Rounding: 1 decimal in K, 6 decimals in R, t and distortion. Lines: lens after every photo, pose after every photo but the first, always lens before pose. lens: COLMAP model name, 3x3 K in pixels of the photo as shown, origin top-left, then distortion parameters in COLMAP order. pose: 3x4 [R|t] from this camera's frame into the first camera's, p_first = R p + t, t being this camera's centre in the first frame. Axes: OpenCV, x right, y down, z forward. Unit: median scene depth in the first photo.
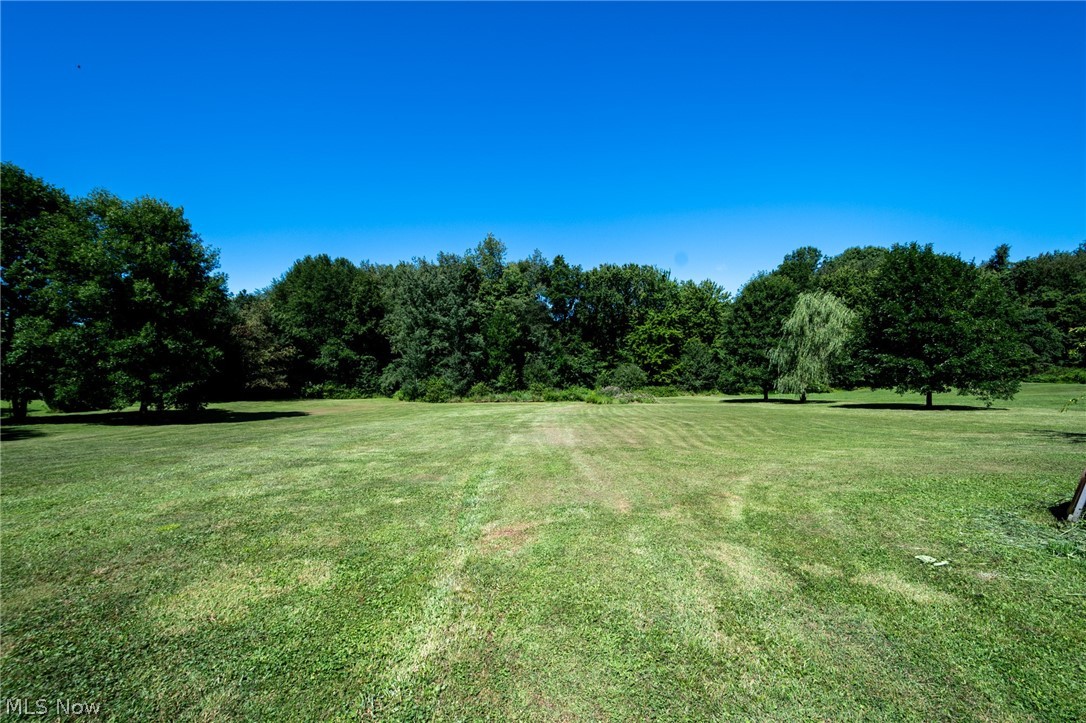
lens RADIAL K [[481.6, 0, 528.2], [0, 481.6, 363.3], [0, 0, 1]] dist [0.015506, -0.000384]
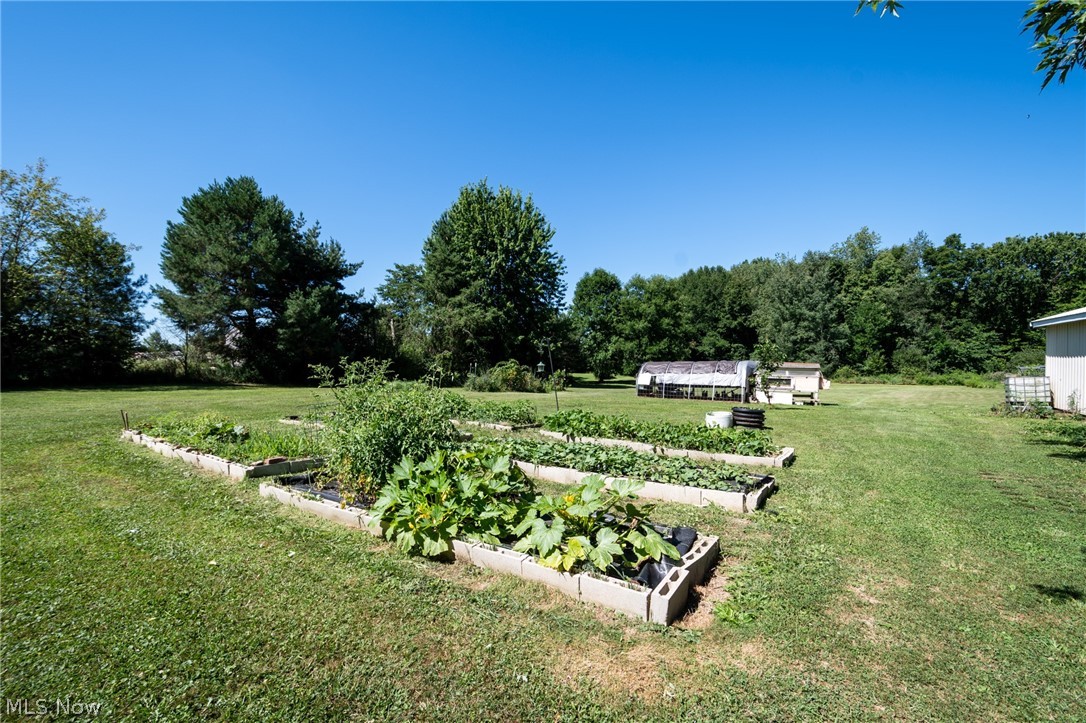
lens RADIAL K [[481.6, 0, 522.9], [0, 481.6, 374.8], [0, 0, 1]] dist [0.015506, -0.000384]
pose [[0.785823, 0.023655, -0.617999, 0.010671], [0.017184, 0.998047, 0.060053, -0.020657], [0.618213, -0.057810, 0.783882, -0.346104]]
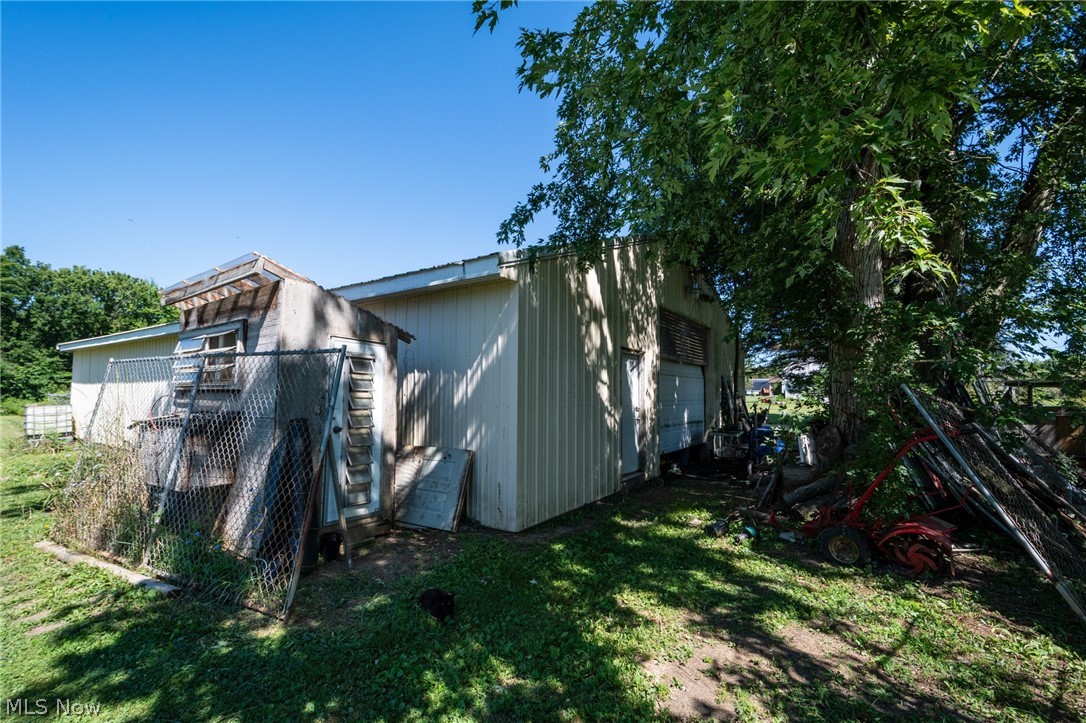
lens RADIAL K [[481.6, 0, 534.8], [0, 481.6, 358.5], [0, 0, 1]] dist [0.015506, -0.000384]
pose [[0.649824, 0.062210, 0.757534, 0.030292], [-0.038702, 0.998060, -0.048763, -0.019211], [-0.759098, 0.002369, 0.650972, -0.307169]]
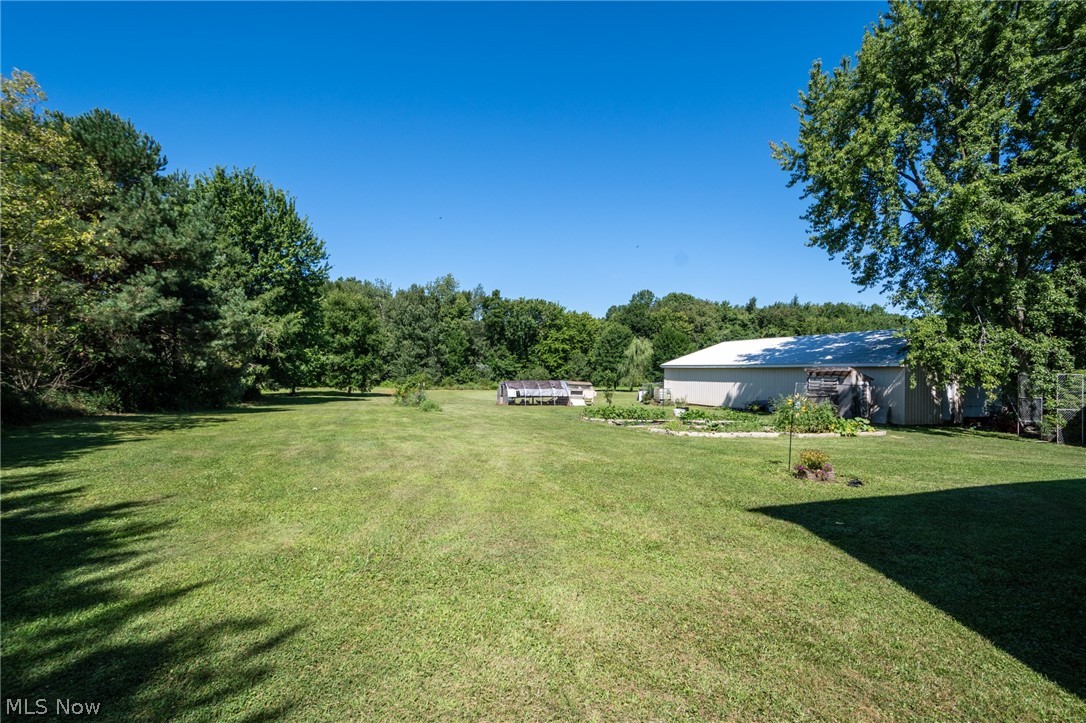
lens RADIAL K [[481.6, 0, 527.6], [0, 481.6, 364.9], [0, 0, 1]] dist [0.015506, -0.000384]
pose [[0.966179, 0.024244, 0.256732, -0.219595], [-0.030701, 0.999304, 0.021172, -0.034181], [-0.256040, -0.028338, 0.966251, -0.489179]]
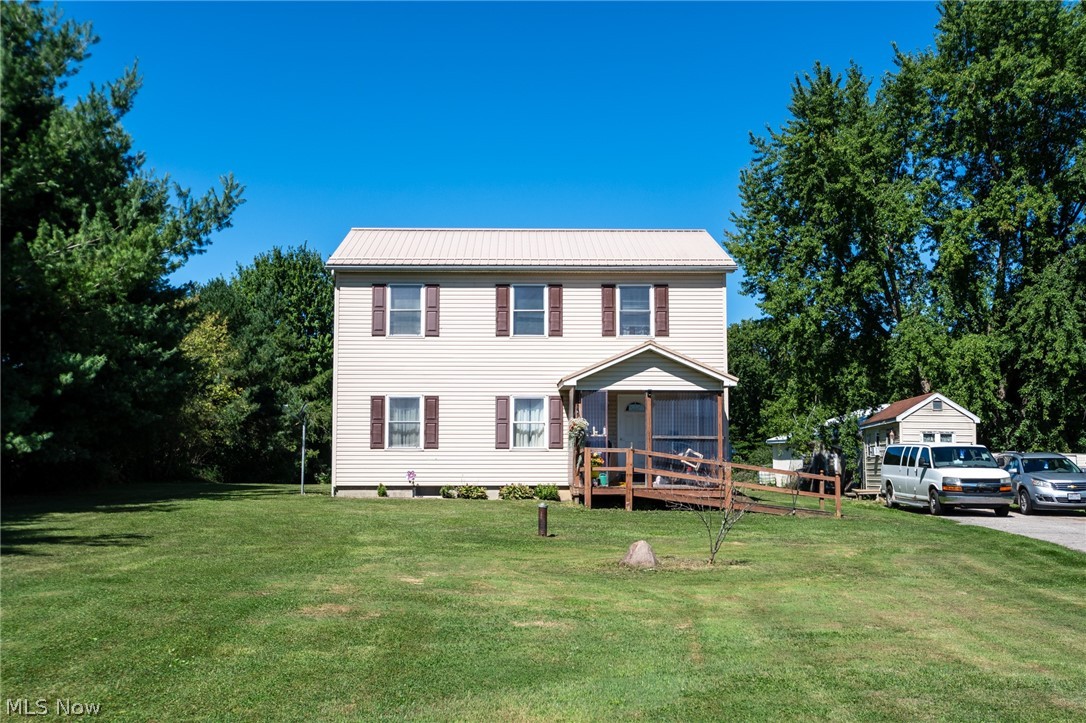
lens RADIAL K [[1117.6, 0, 541.9], [0, 1117.6, 358.3], [0, 0, 1]] dist [-0.001570, 0.000000]
pose [[0.998355, -0.001498, -0.057311, -0.081466], [-0.001581, 0.998559, -0.053641, -0.045685], [0.057309, 0.053644, 0.996914, -0.983152]]
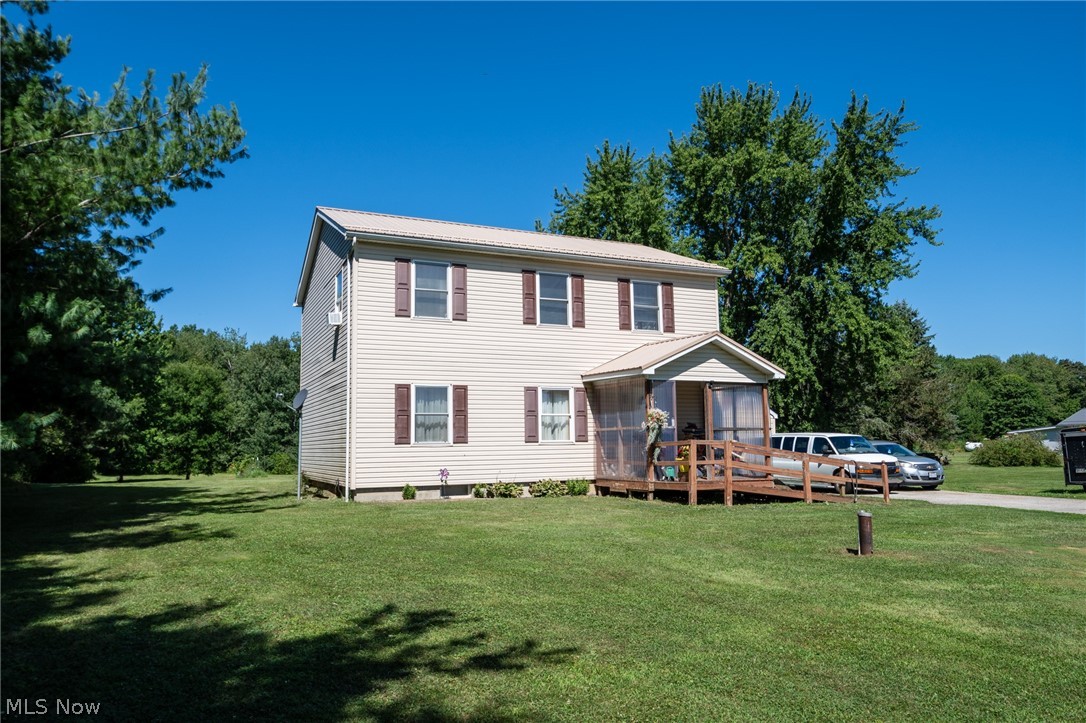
lens RADIAL K [[748.2, 0, 542.4], [0, 748.2, 365.5], [0, 0, 1]] dist [0.029105, -0.000292]
pose [[0.937068, 0.025427, 0.348221, -0.204901], [0.000528, 0.997240, -0.074237, -0.041939], [-0.349148, 0.069749, 0.934468, -0.822864]]
